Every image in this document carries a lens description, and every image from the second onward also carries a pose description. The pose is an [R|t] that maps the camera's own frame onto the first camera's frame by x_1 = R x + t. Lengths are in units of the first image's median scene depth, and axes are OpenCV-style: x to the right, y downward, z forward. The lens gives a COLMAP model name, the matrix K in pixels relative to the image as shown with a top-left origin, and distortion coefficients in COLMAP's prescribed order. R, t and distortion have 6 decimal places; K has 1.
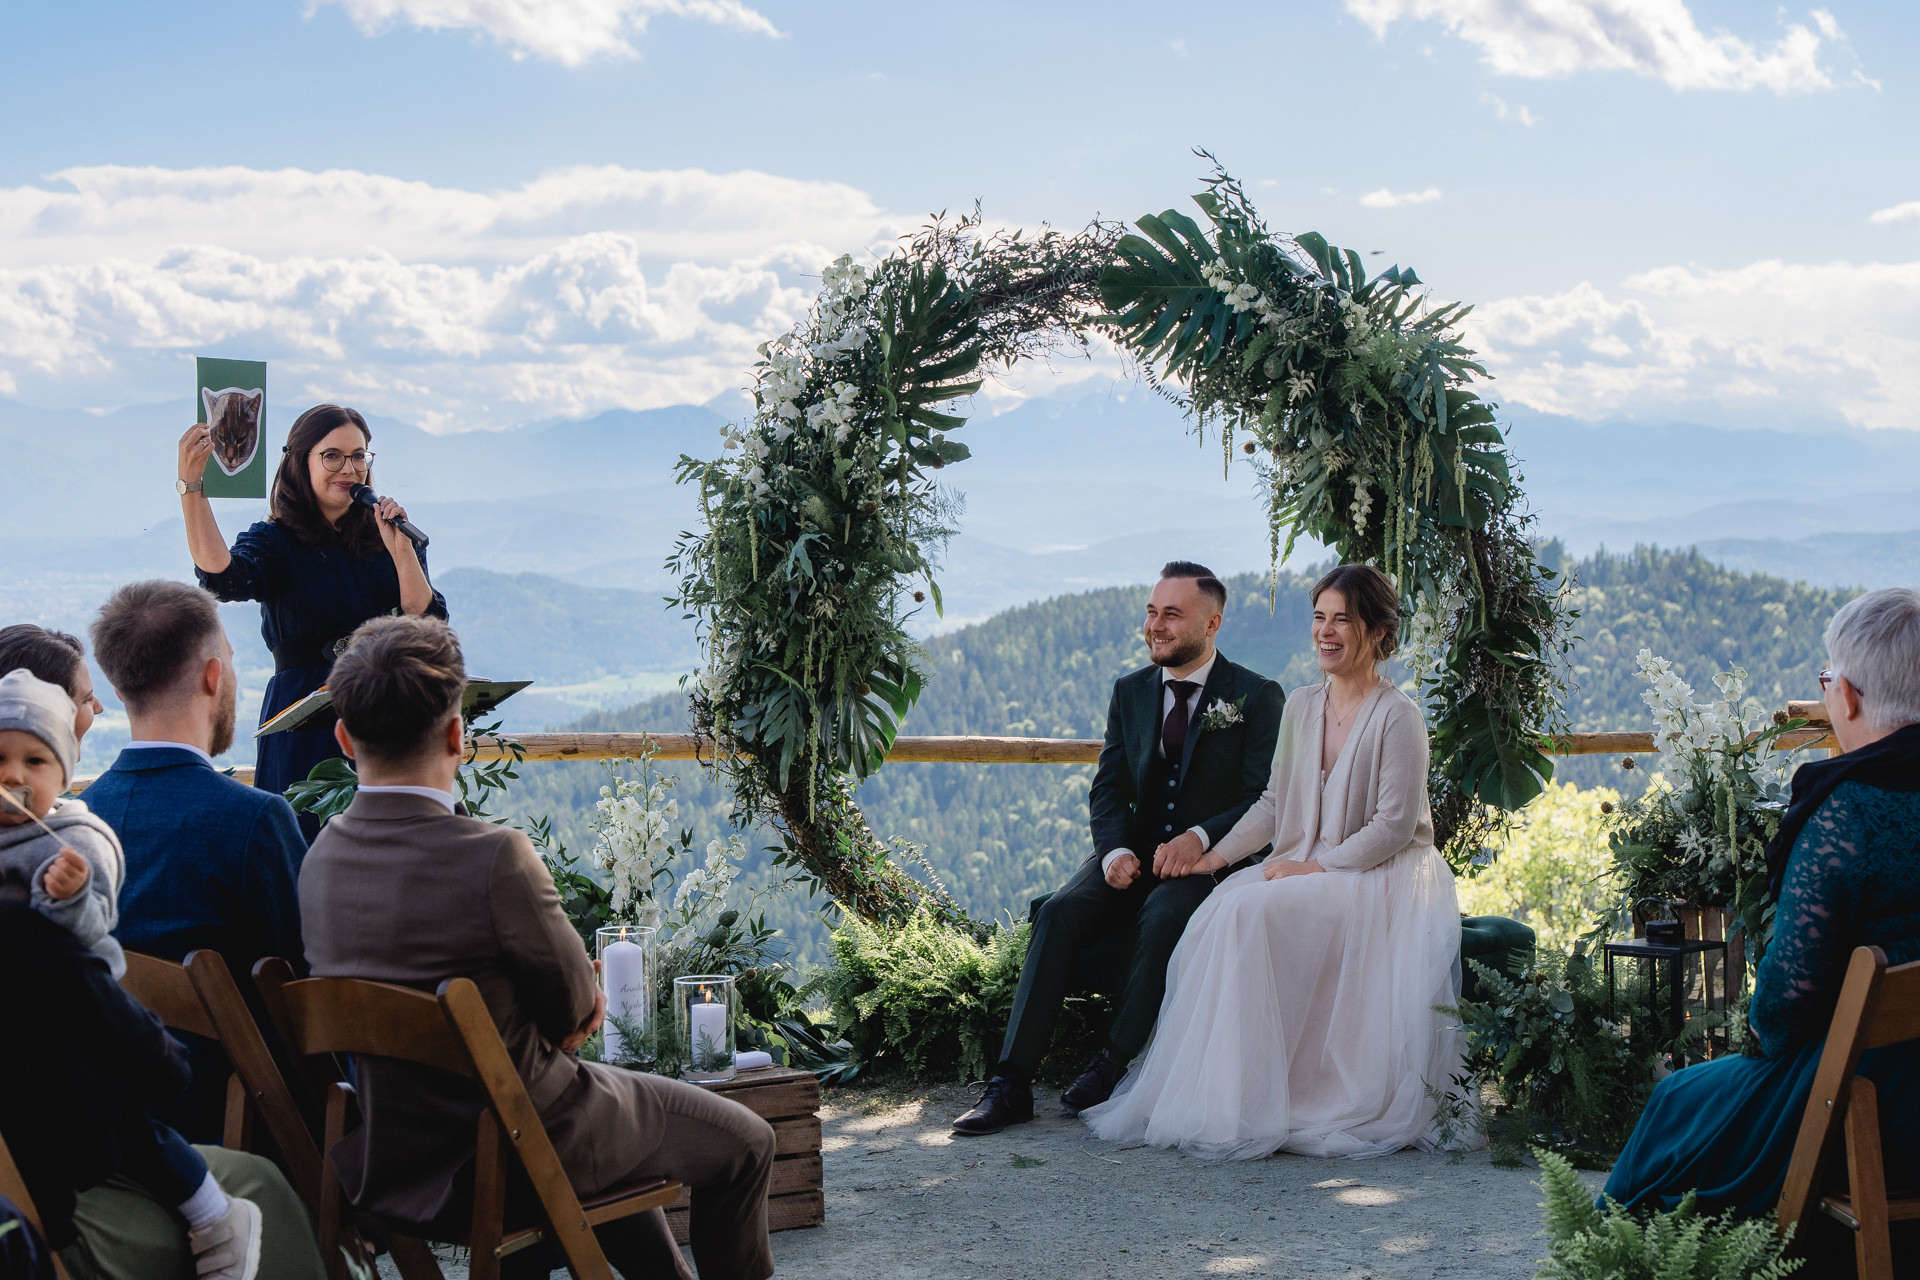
lens RADIAL K [[3255.8, 0, 968.0], [0, 3255.8, 643.2], [0, 0, 1]] dist [-0.013295, 0.068485]
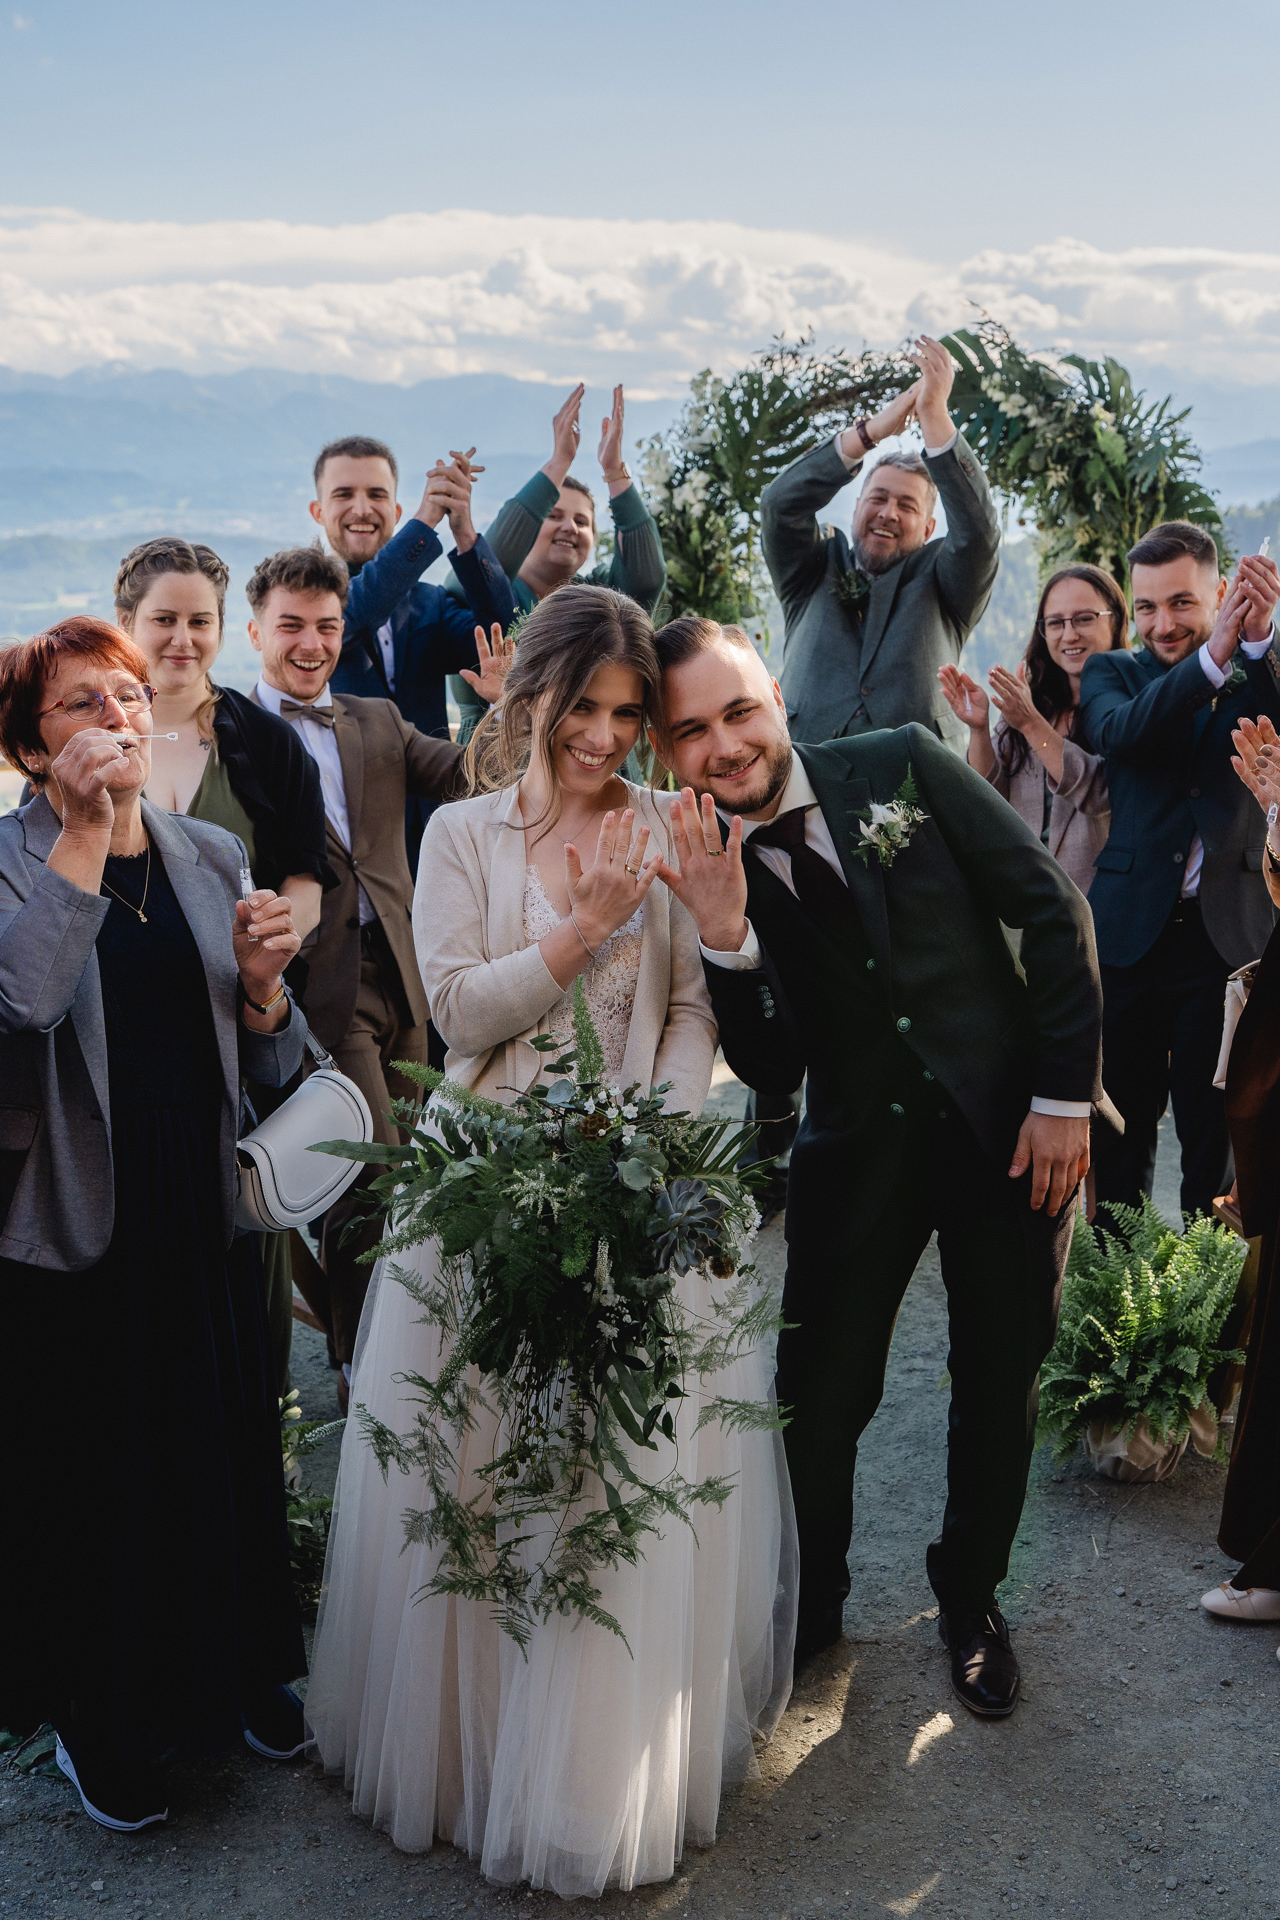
lens RADIAL K [[2277.3, 0, 640.0], [0, 2277.3, 960.0], [0, 0, 1]] dist [-0.009900, -0.025349]
pose [[0.986473, 0.044611, -0.157739, 0.088749], [-0.016040, 0.983908, 0.177954, -0.048506], [0.163139, -0.173017, 0.971314, 0.079719]]
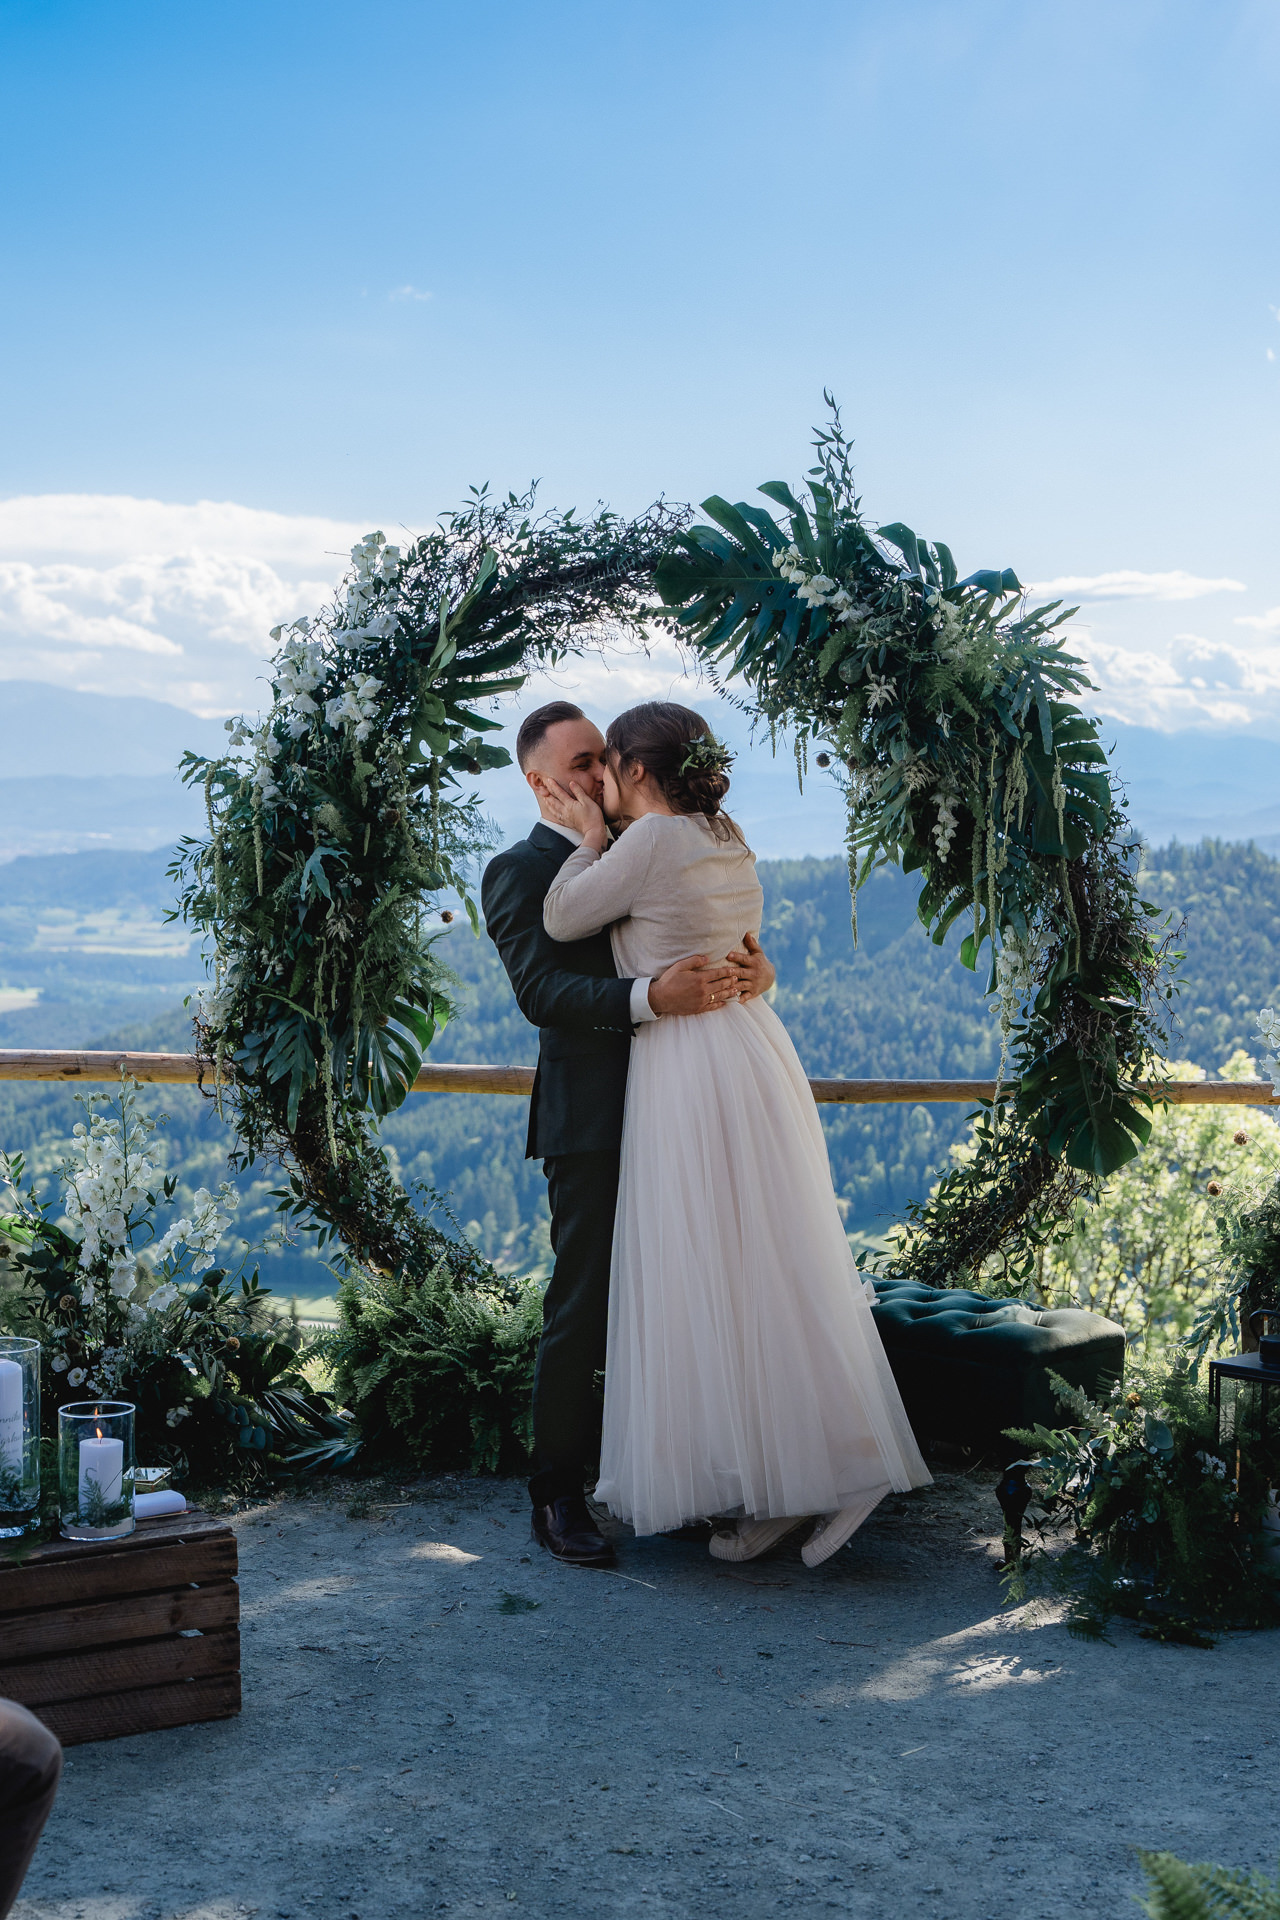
lens RADIAL K [[2691.7, 0, 640.0], [0, 2691.7, 960.0], [0, 0, 1]] dist [0.009954, 0.015029]
pose [[0.999601, 0.028214, -0.001607, 0.039436], [-0.028173, 0.999369, 0.021608, -0.019964], [0.002216, -0.021554, 0.999765, 0.261319]]
